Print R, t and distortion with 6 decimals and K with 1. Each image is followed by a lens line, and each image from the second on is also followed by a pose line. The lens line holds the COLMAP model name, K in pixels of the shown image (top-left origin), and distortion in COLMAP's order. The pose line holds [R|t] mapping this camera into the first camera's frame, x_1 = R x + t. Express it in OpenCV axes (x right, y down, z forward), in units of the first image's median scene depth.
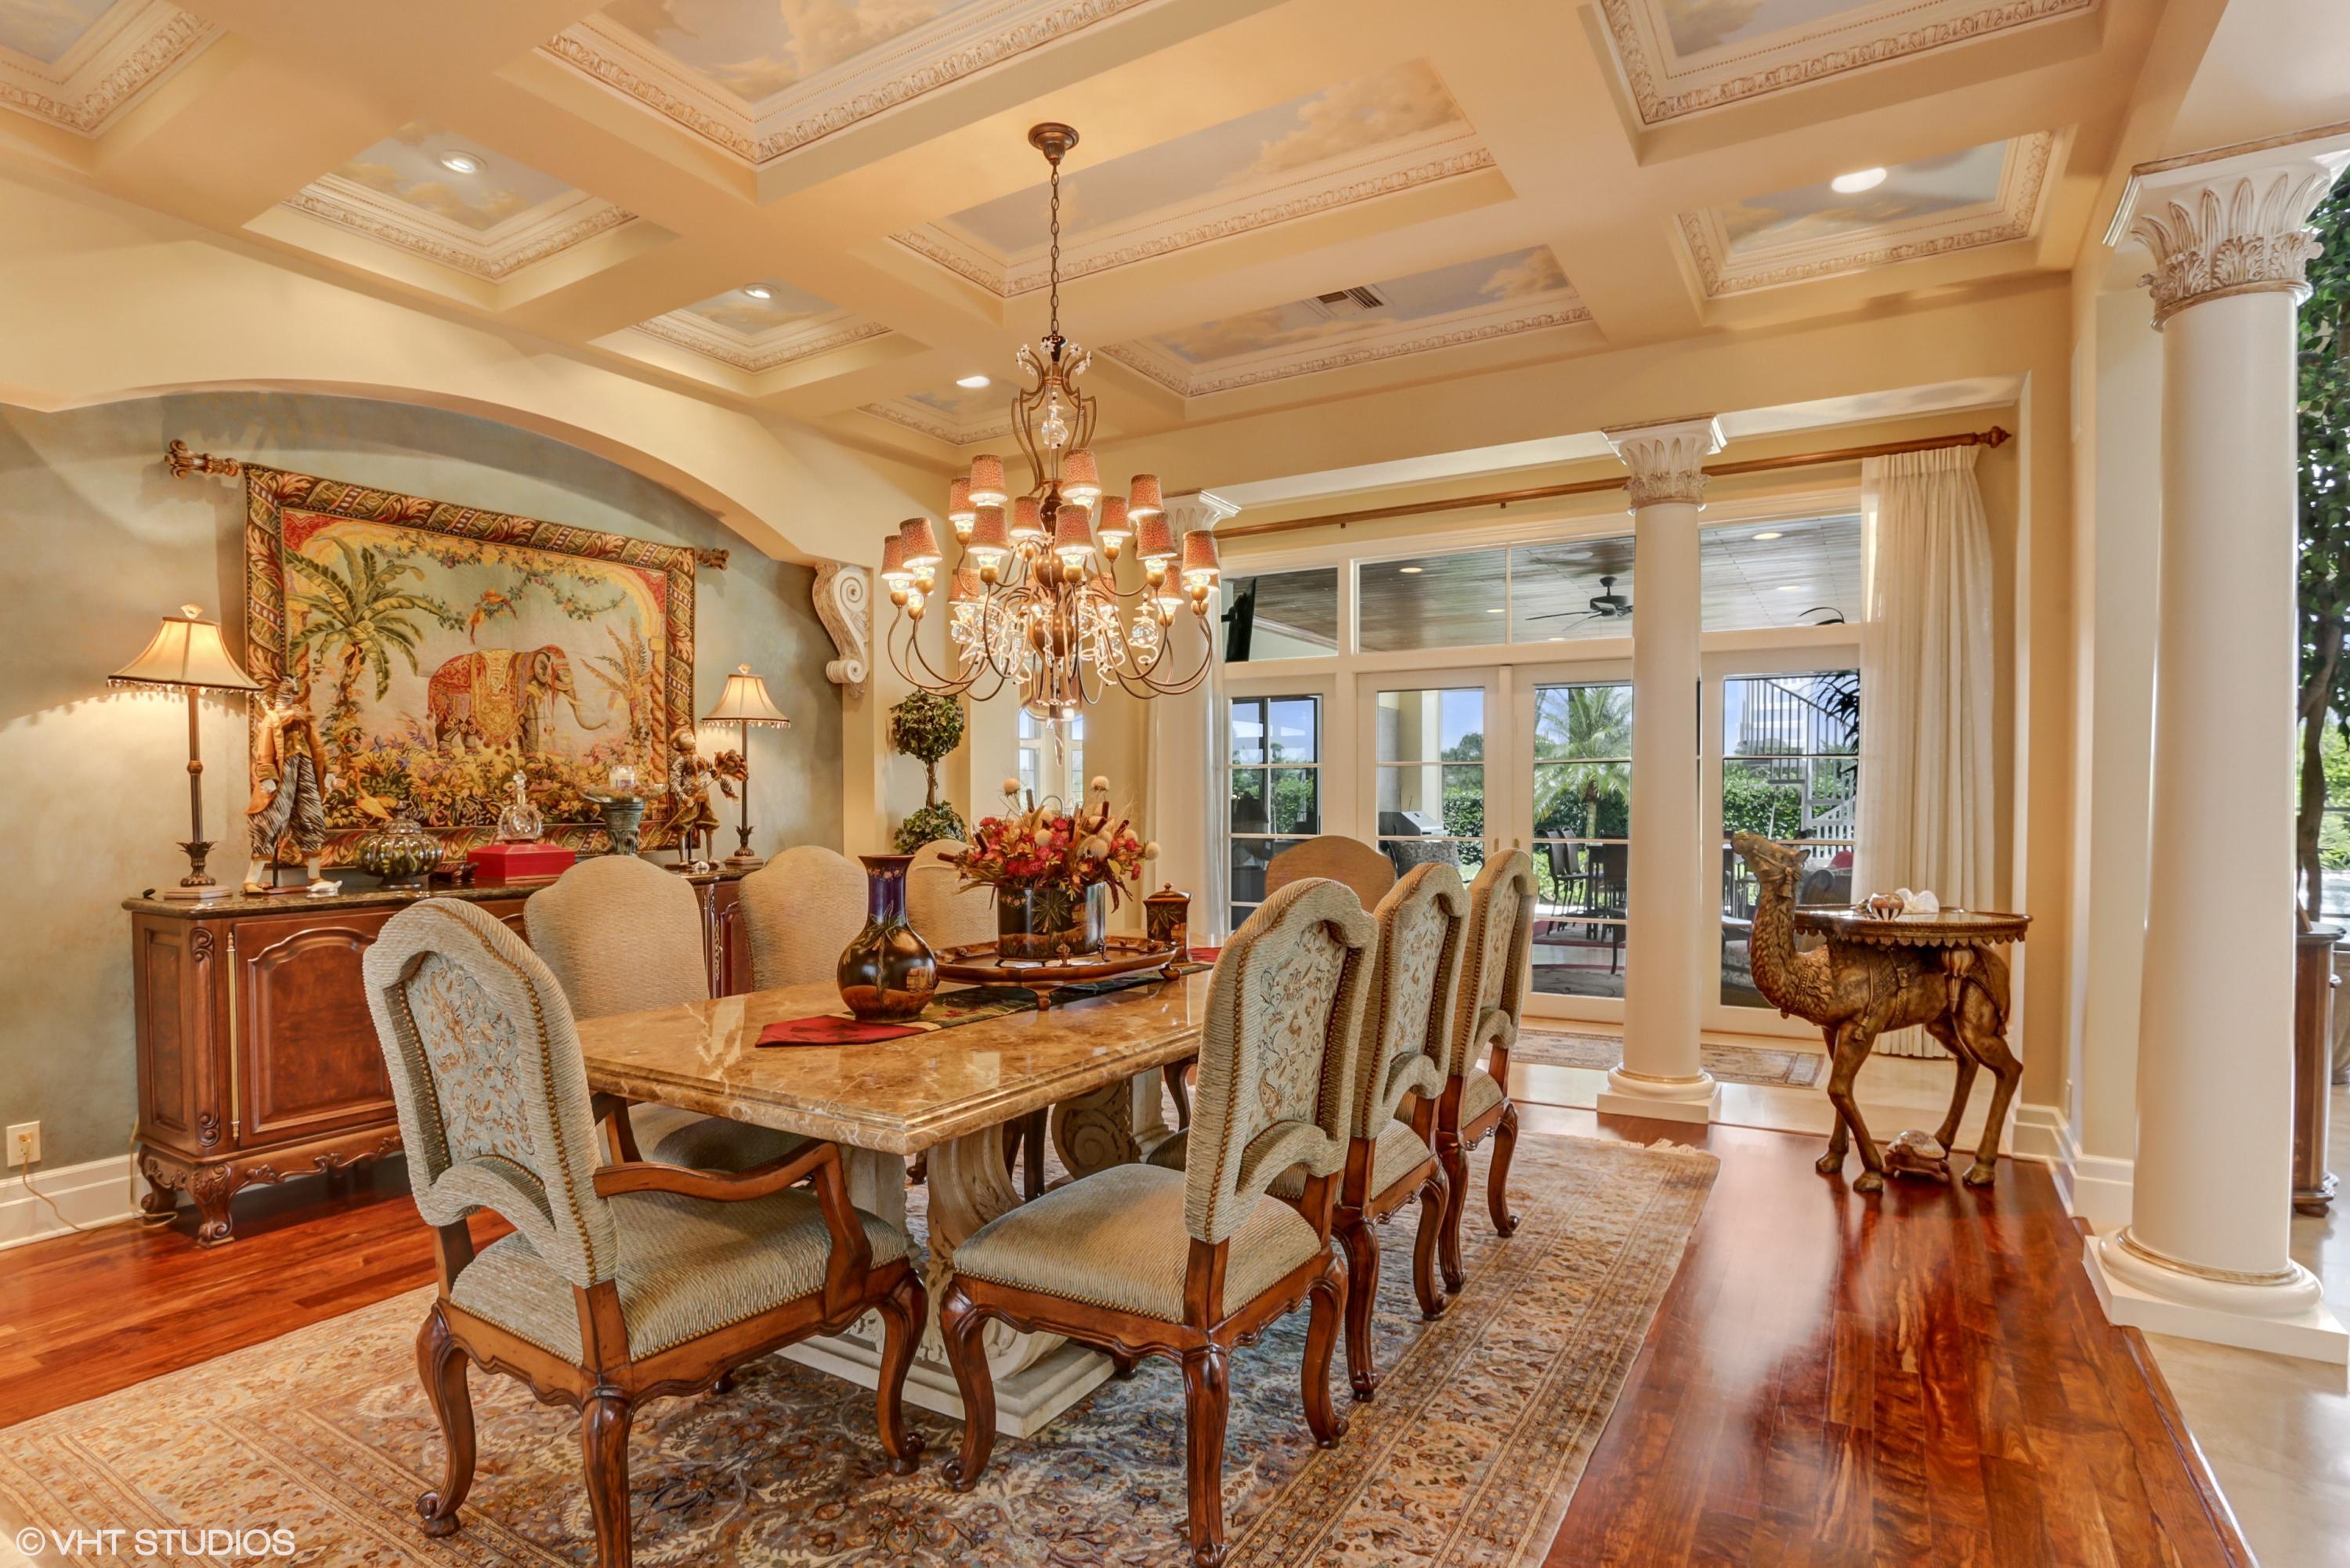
lens RADIAL K [[1188.5, 0, 1171.3], [0, 1188.5, 793.7], [0, 0, 1]] dist [0.001125, 0.000223]
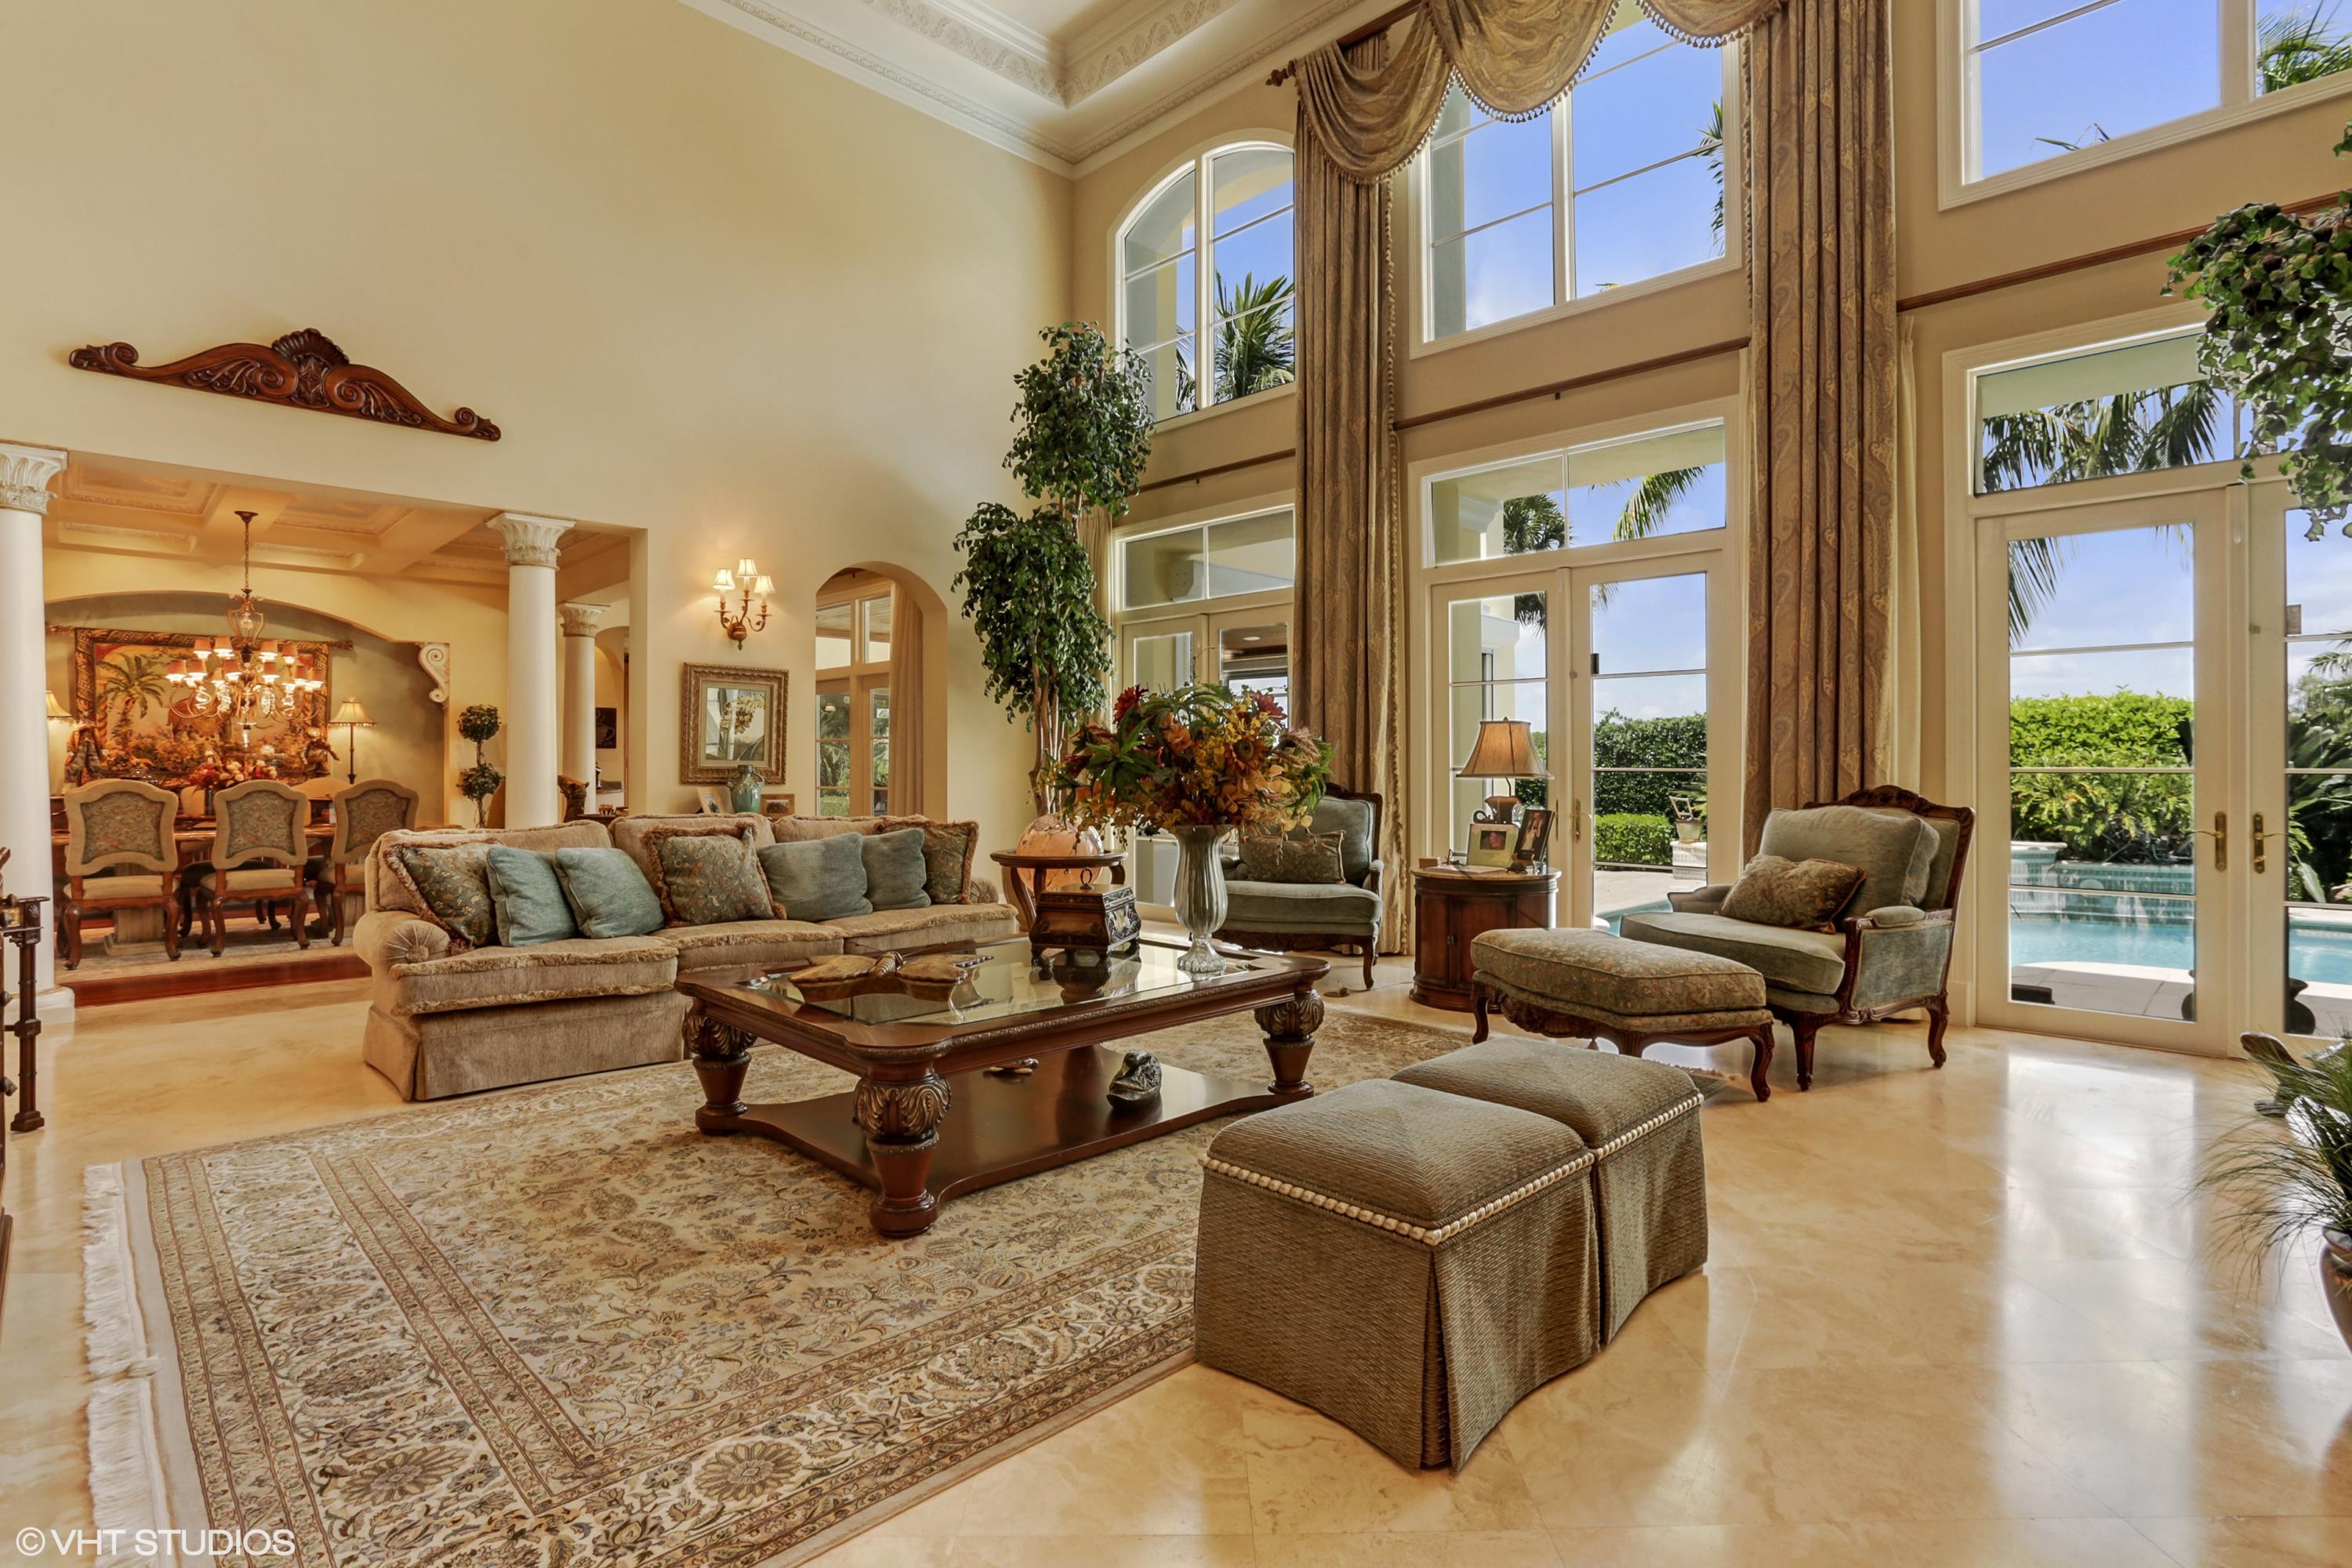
lens RADIAL K [[1136.9, 0, 1176.2], [0, 1136.9, 764.1], [0, 0, 1]] dist [0.019549, 0.001112]
pose [[0.967066, 0.006163, -0.254450, 1.986498], [-0.006496, 0.999979, -0.000467, 0.001639], [0.254442, 0.002104, 0.967086, -0.746588]]
